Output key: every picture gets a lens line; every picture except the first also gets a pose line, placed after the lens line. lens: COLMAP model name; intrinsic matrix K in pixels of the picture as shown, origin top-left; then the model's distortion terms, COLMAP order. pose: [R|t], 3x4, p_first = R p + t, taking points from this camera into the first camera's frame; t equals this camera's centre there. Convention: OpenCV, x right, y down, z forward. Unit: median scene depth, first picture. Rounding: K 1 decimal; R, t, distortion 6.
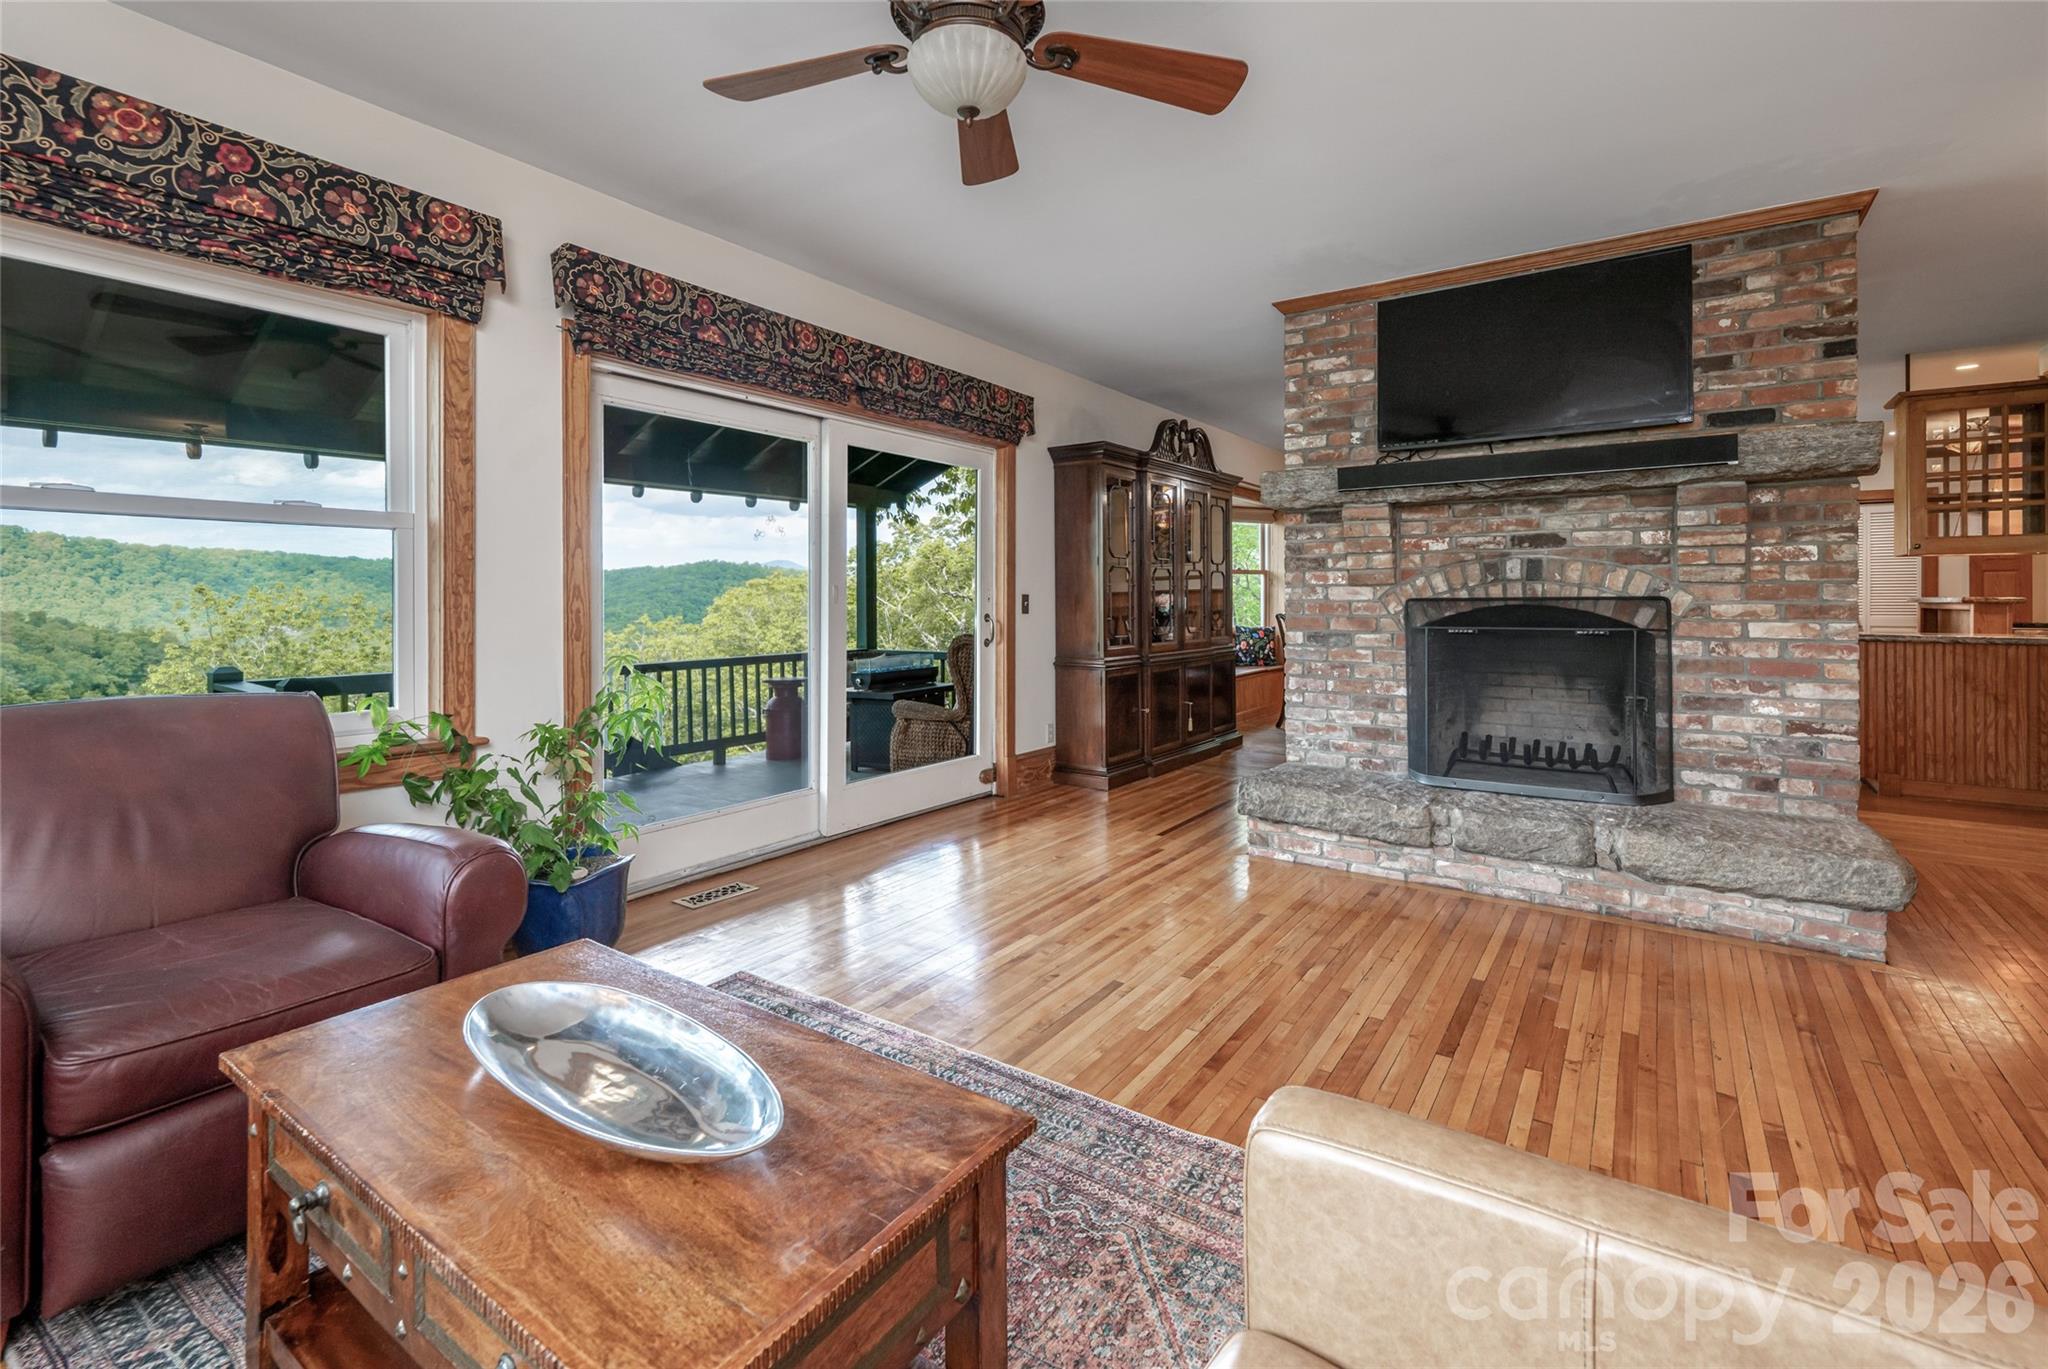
lens RADIAL K [[882.1, 0, 1037.4], [0, 882.1, 605.6], [0, 0, 1]] dist [-0.000557, 0.001330]
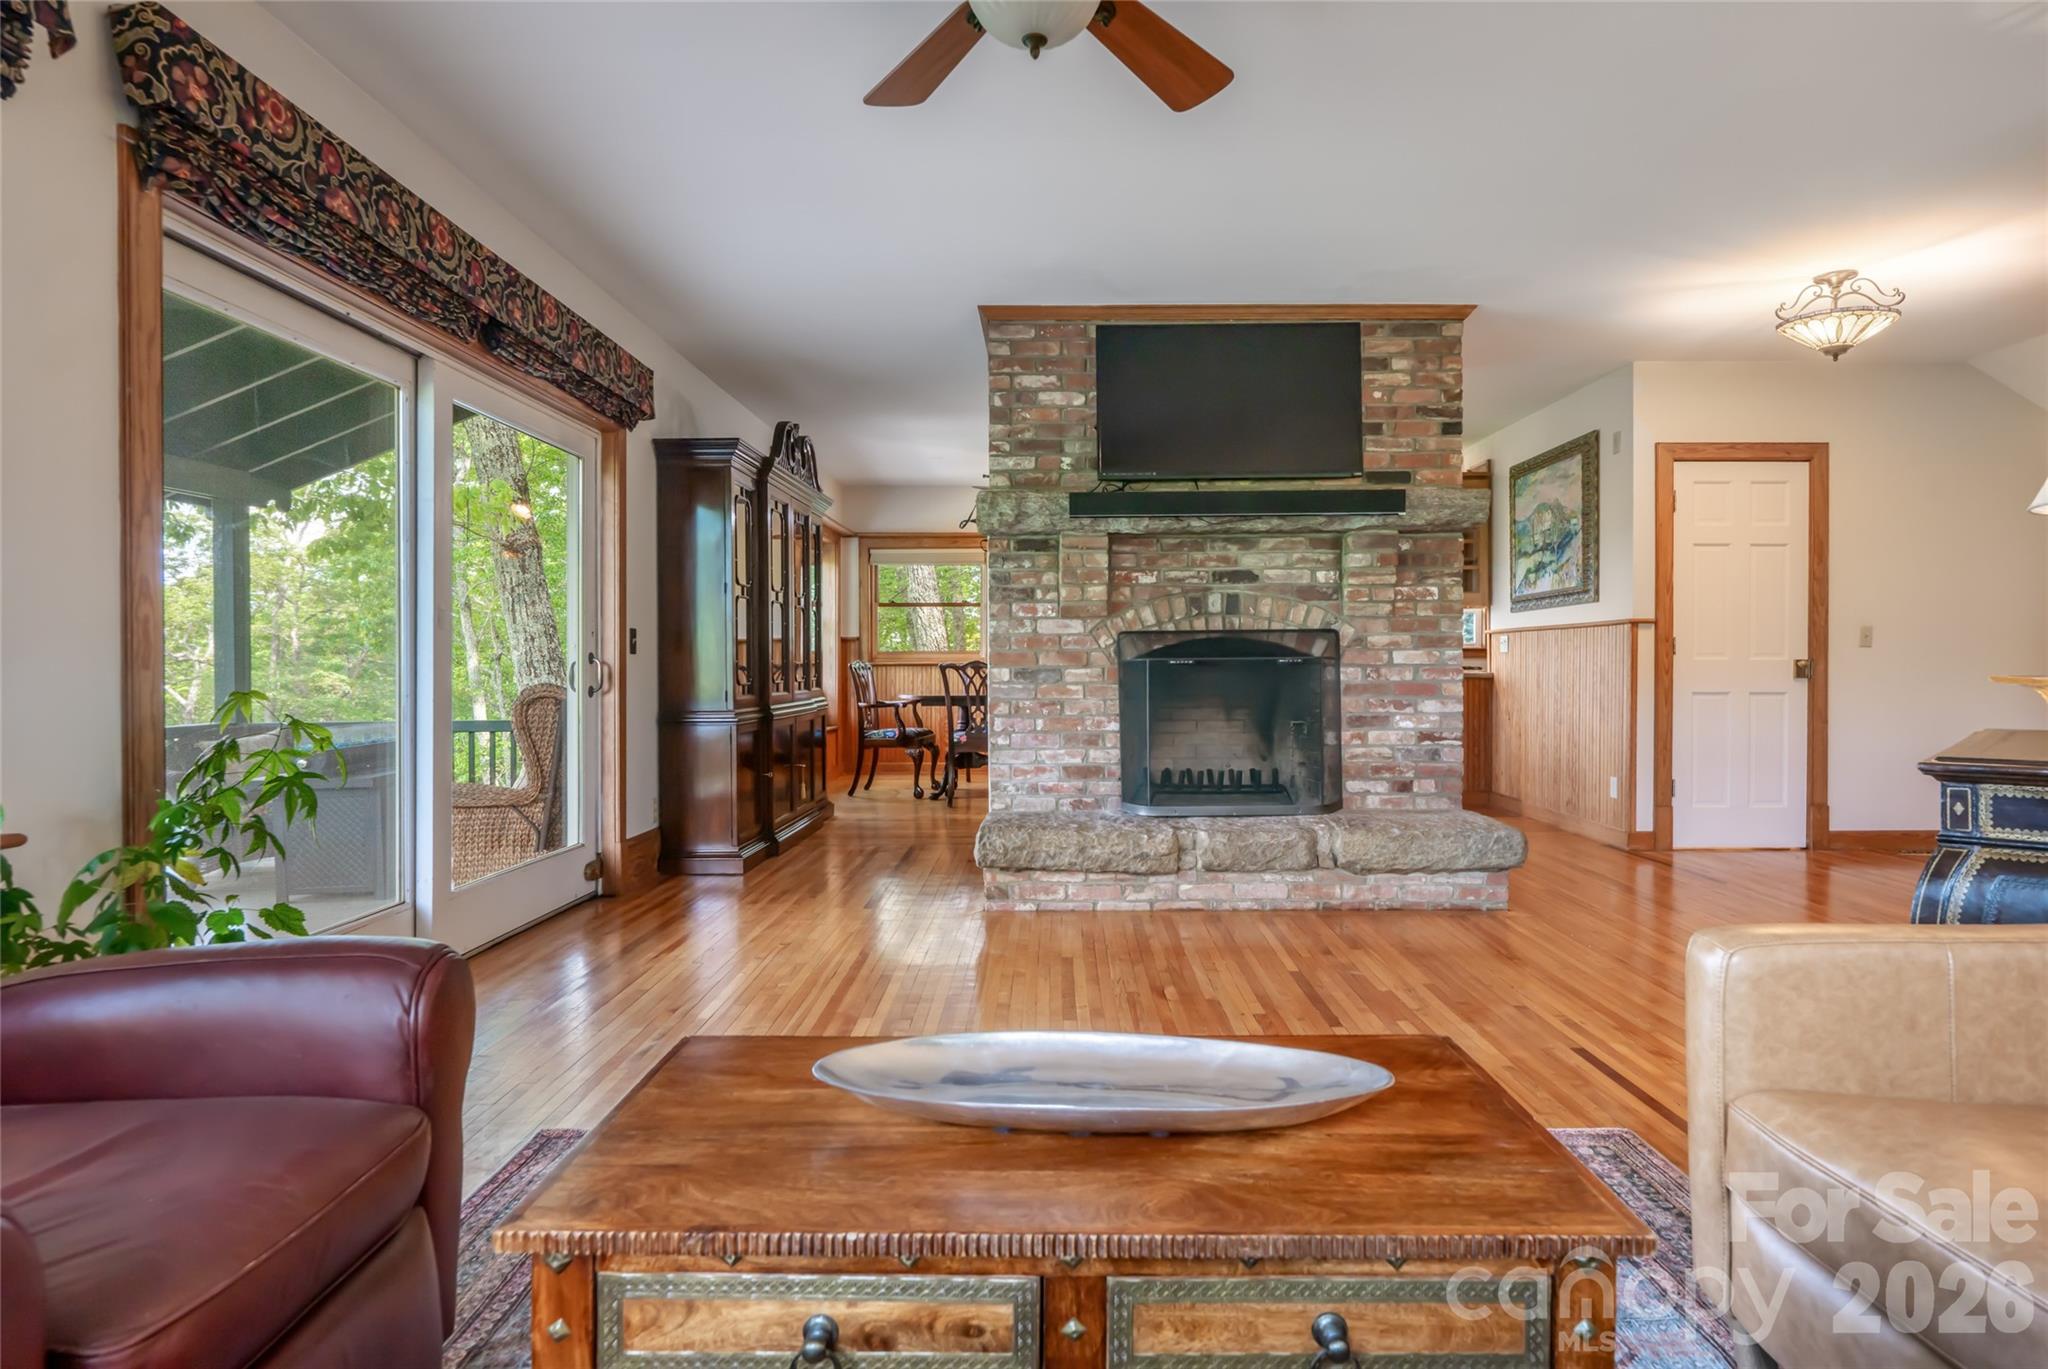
lens RADIAL K [[1081.1, 0, 1031.8], [0, 1081.1, 676.6], [0, 0, 1]] dist [-0.002541, -0.003503]
pose [[0.835217, -0.008702, 0.549851, -0.373386], [0.005994, 0.999959, 0.006722, 0.038509], [-0.549887, -0.002318, 0.835236, 0.052099]]
